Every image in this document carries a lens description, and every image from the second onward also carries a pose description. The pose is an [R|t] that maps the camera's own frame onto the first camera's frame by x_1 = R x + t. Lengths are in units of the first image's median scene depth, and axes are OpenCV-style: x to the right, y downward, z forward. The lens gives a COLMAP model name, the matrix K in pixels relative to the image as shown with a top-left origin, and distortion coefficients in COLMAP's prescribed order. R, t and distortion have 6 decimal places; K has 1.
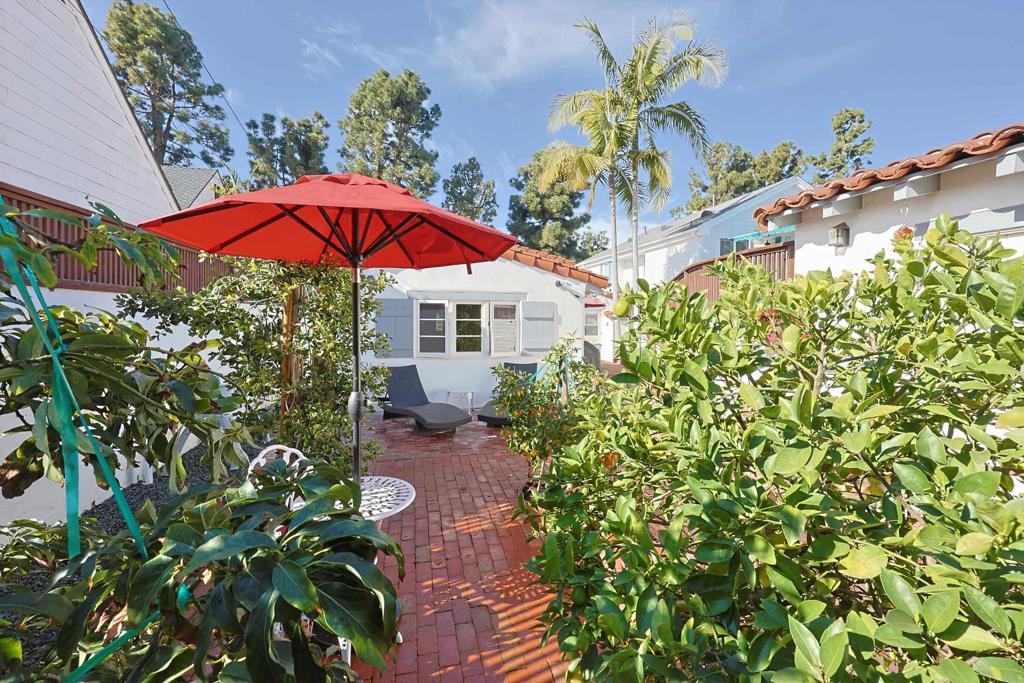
lens RADIAL K [[442.6, 0, 513.8], [0, 442.6, 318.9], [0, 0, 1]] dist [0.001938, 0.000479]
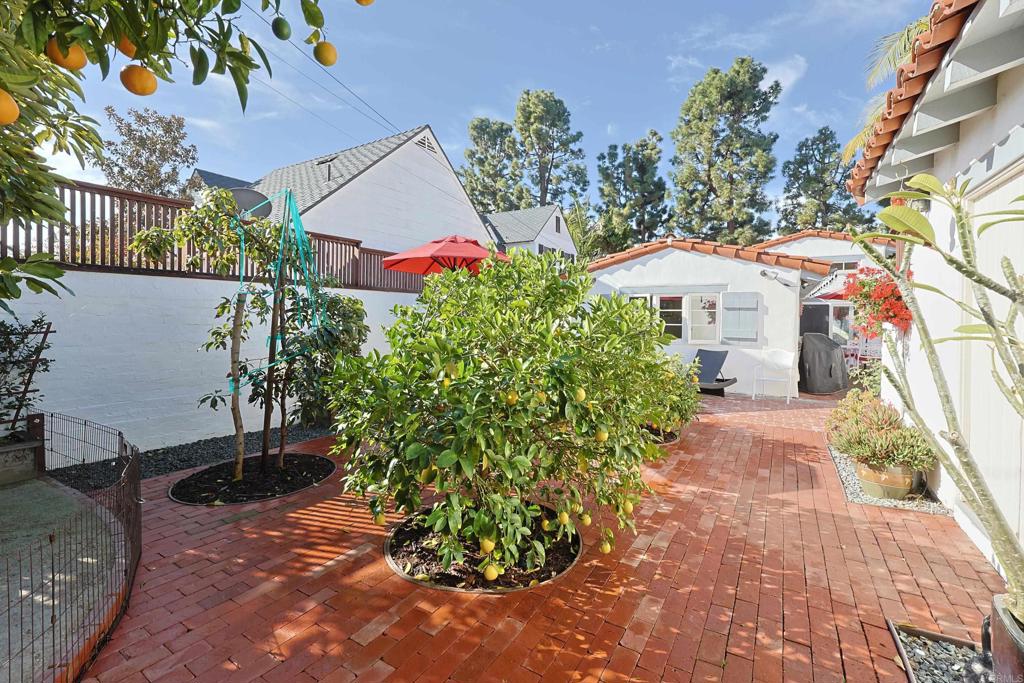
lens RADIAL K [[442.6, 0, 513.8], [0, 442.6, 318.9], [0, 0, 1]] dist [0.001938, 0.000479]
pose [[0.702101, 0.003960, -0.712067, 0.106143], [-0.004842, 0.999988, 0.000788, 0.006282], [0.712061, 0.002894, 0.702112, -0.023076]]
